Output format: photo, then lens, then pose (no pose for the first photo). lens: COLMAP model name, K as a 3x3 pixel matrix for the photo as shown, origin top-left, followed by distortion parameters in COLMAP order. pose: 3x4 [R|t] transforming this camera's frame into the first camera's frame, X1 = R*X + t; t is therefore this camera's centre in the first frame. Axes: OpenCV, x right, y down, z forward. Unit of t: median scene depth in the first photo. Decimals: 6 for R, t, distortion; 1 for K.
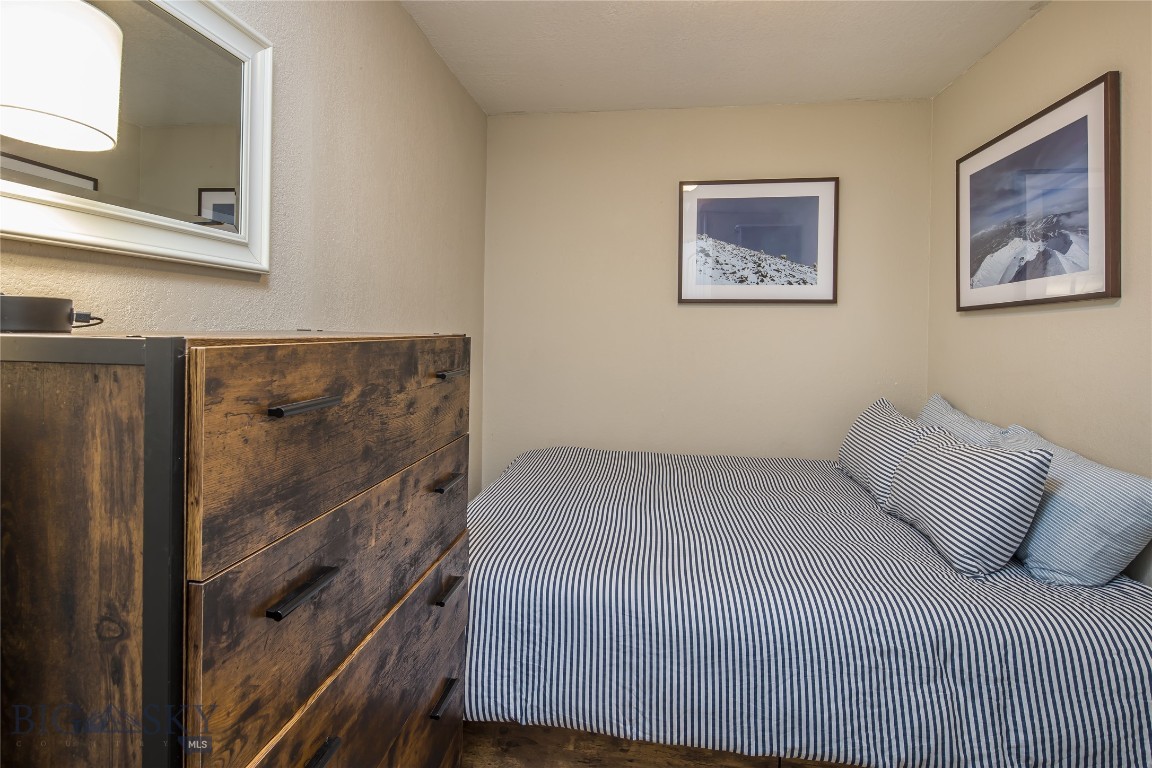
lens RADIAL K [[573.5, 0, 551.9], [0, 573.5, 330.7], [0, 0, 1]] dist [0.008817, -0.003768]
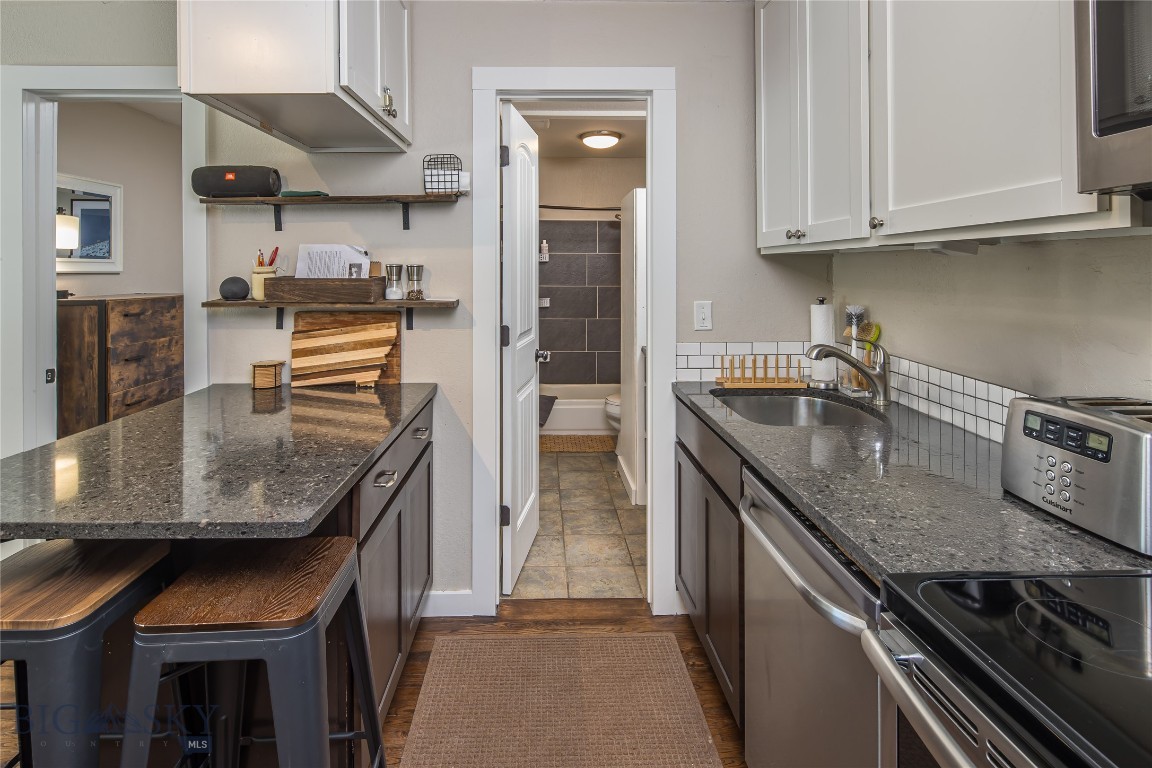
lens RADIAL K [[573.5, 0, 543.4], [0, 573.5, 270.7], [0, 0, 1]] dist [0.008817, -0.003768]
pose [[0.983015, -0.019276, 0.182511, 1.915496], [0.020059, 0.999796, -0.002448, -0.129693], [-0.182426, 0.006067, 0.983201, -4.032146]]
